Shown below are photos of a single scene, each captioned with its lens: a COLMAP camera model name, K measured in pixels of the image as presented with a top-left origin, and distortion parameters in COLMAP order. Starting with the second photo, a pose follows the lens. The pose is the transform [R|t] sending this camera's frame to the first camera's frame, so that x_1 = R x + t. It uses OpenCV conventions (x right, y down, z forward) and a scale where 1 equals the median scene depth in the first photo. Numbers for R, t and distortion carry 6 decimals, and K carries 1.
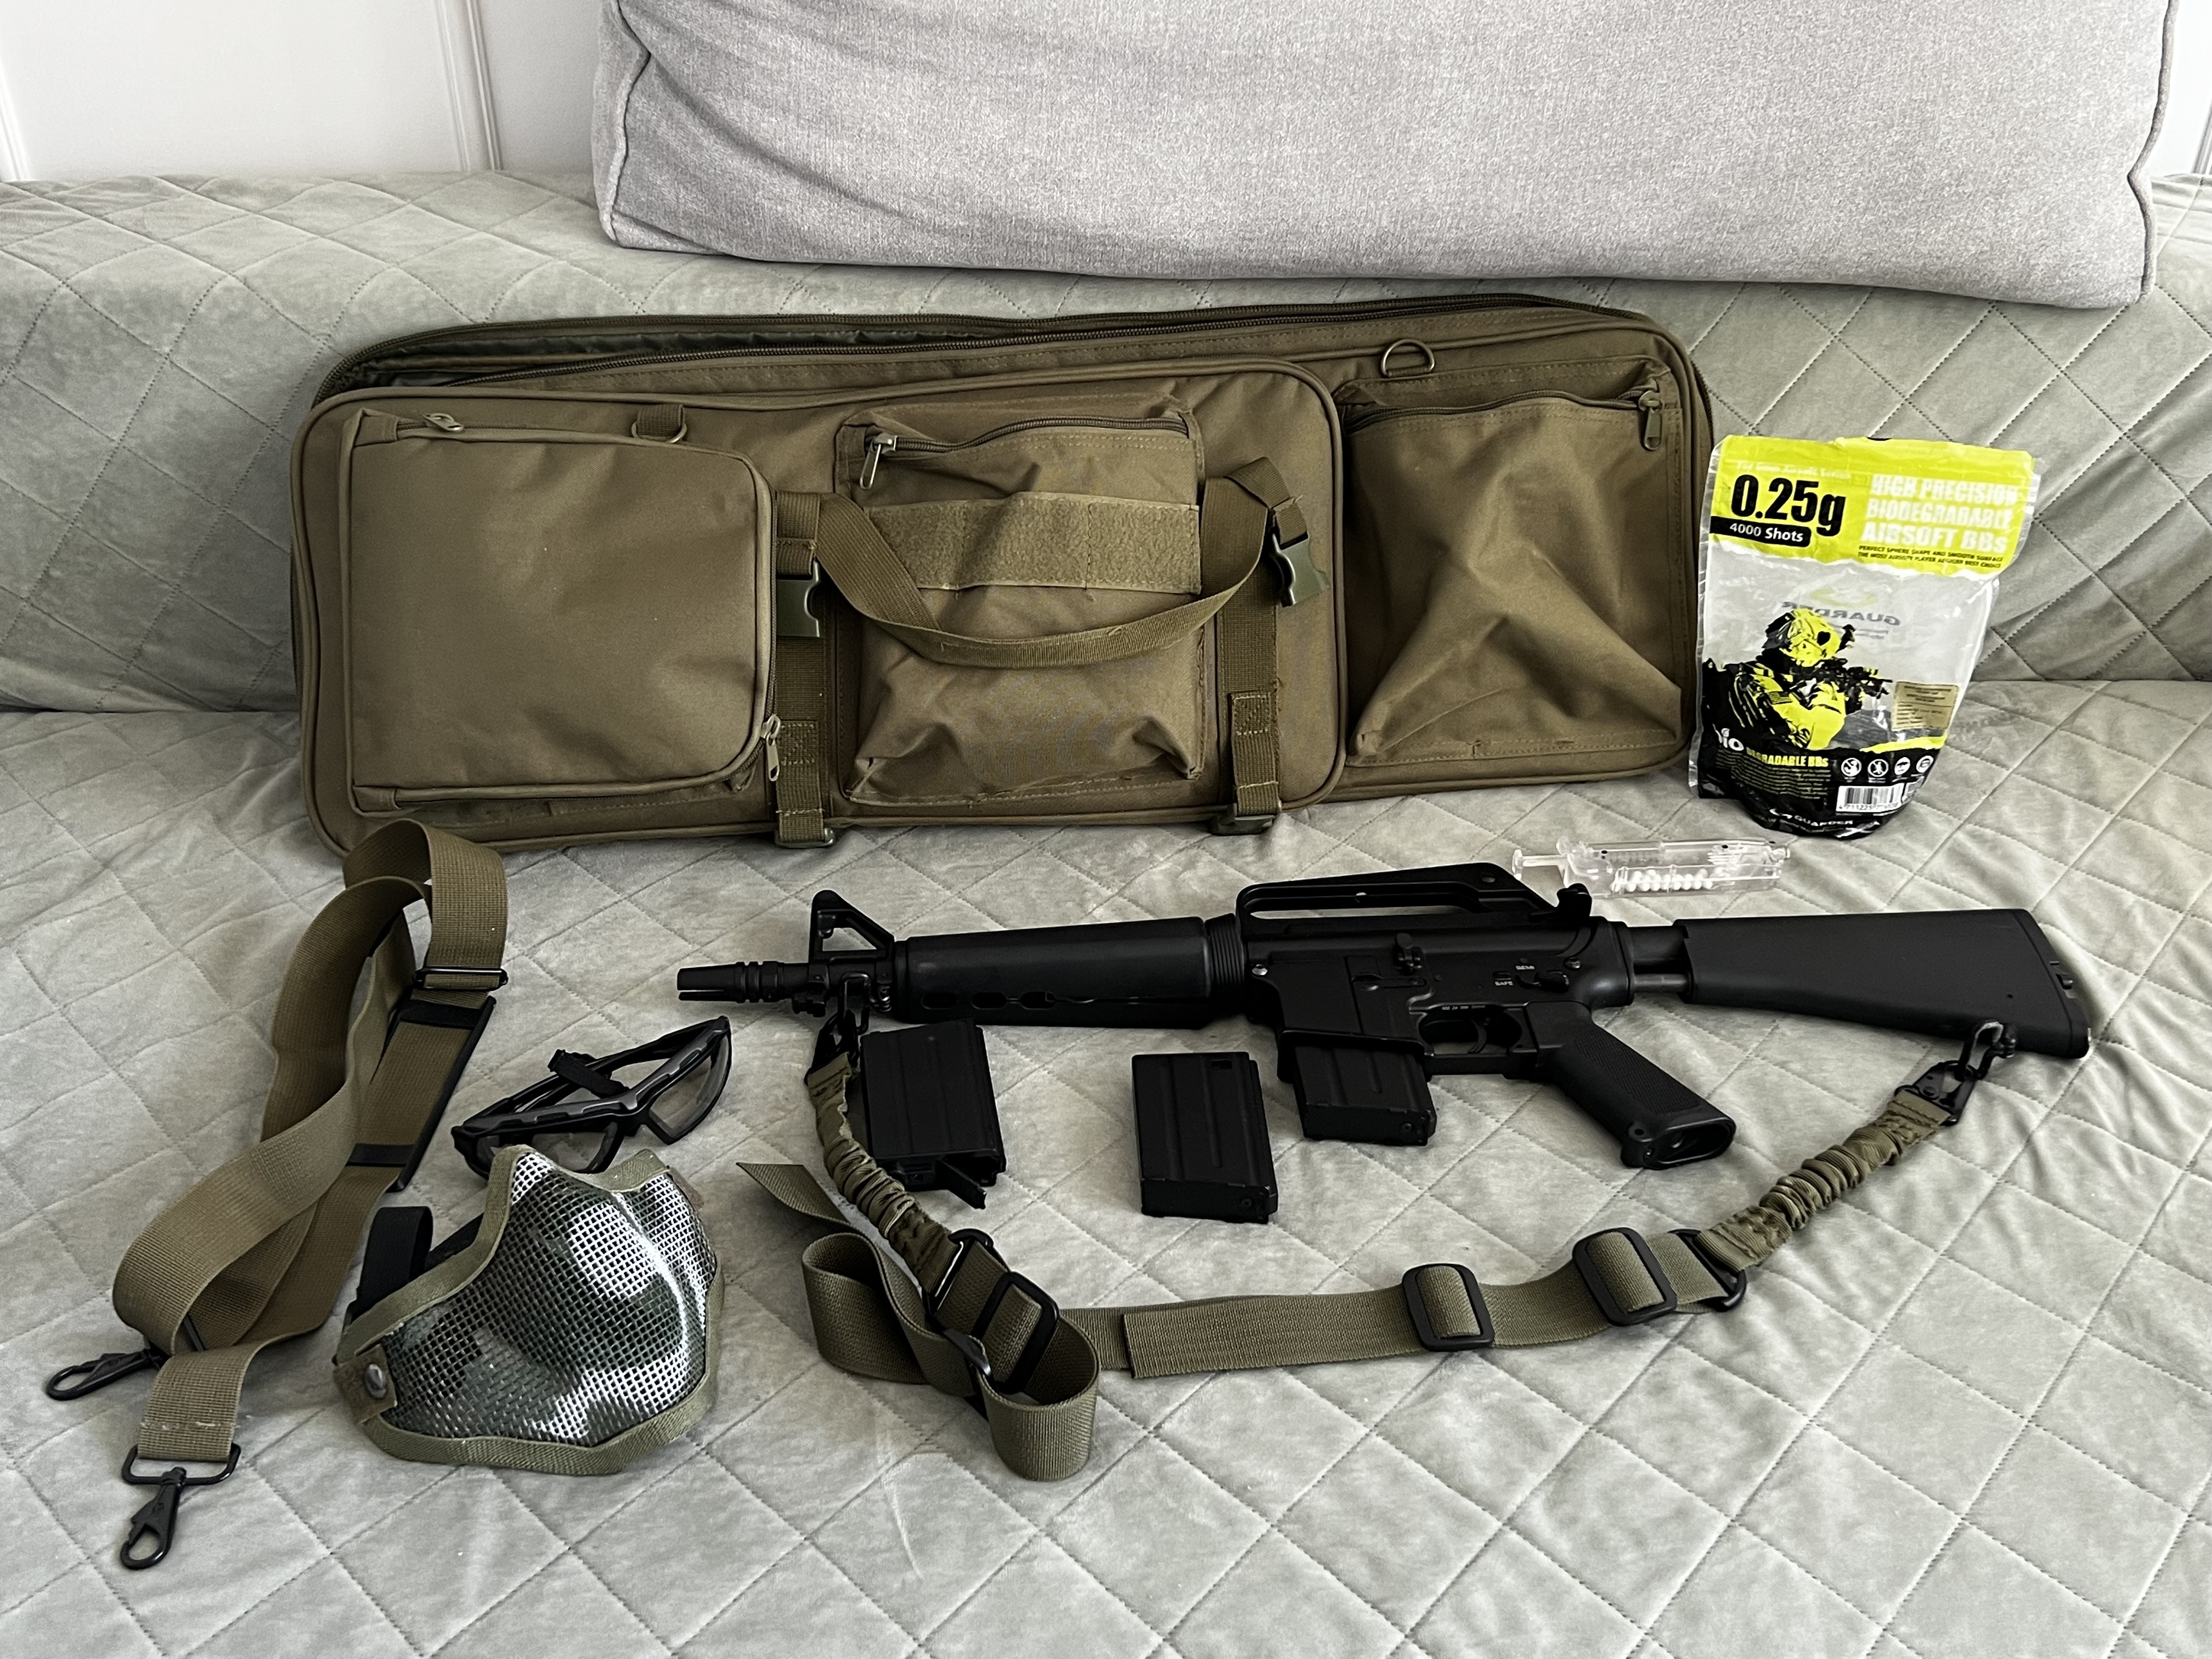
lens RADIAL K [[2173.6, 0, 1106.0], [0, 2173.6, 829.5], [0, 0, 1]] dist [0.005882, -0.121840]
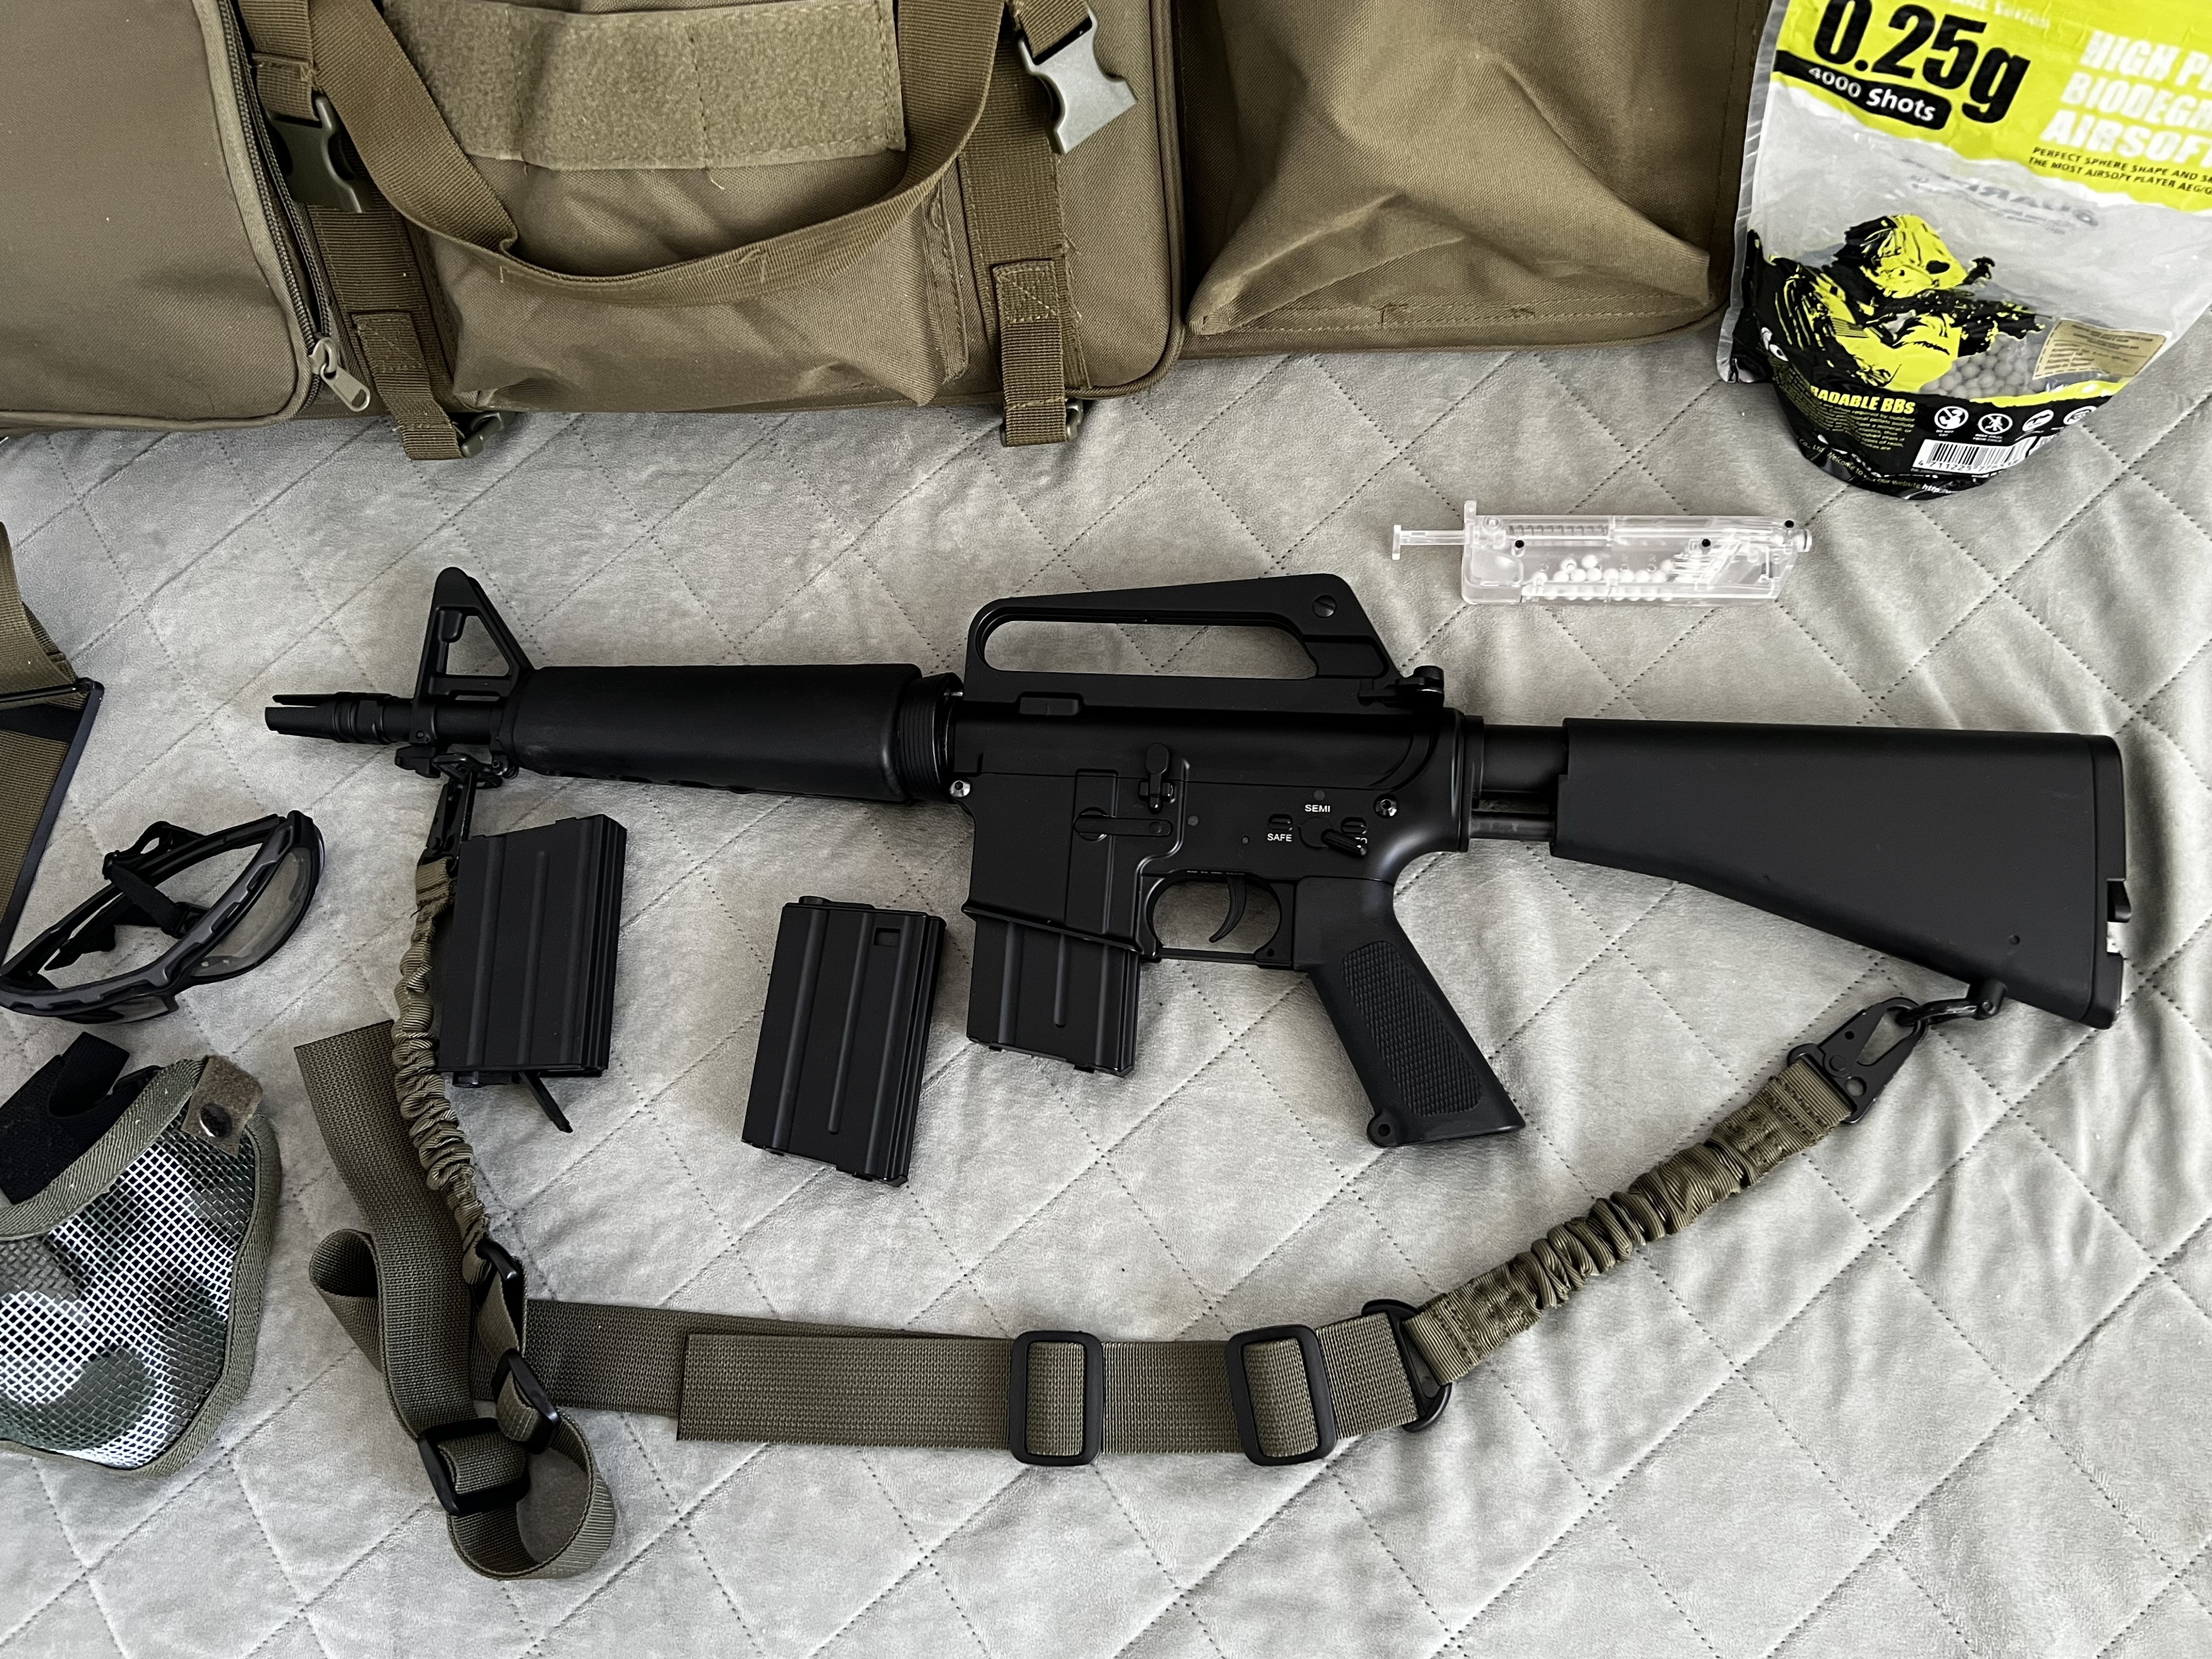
lens RADIAL K [[1701.2, 0, 1144.8], [0, 1701.2, 825.1], [0, 0, 1]] dist [0.027462, -0.056362]
pose [[0.980779, 0.104664, -0.164673, 0.217007], [0.028306, 0.758709, 0.650814, -0.285108], [0.193056, -0.642966, 0.741164, 0.532969]]
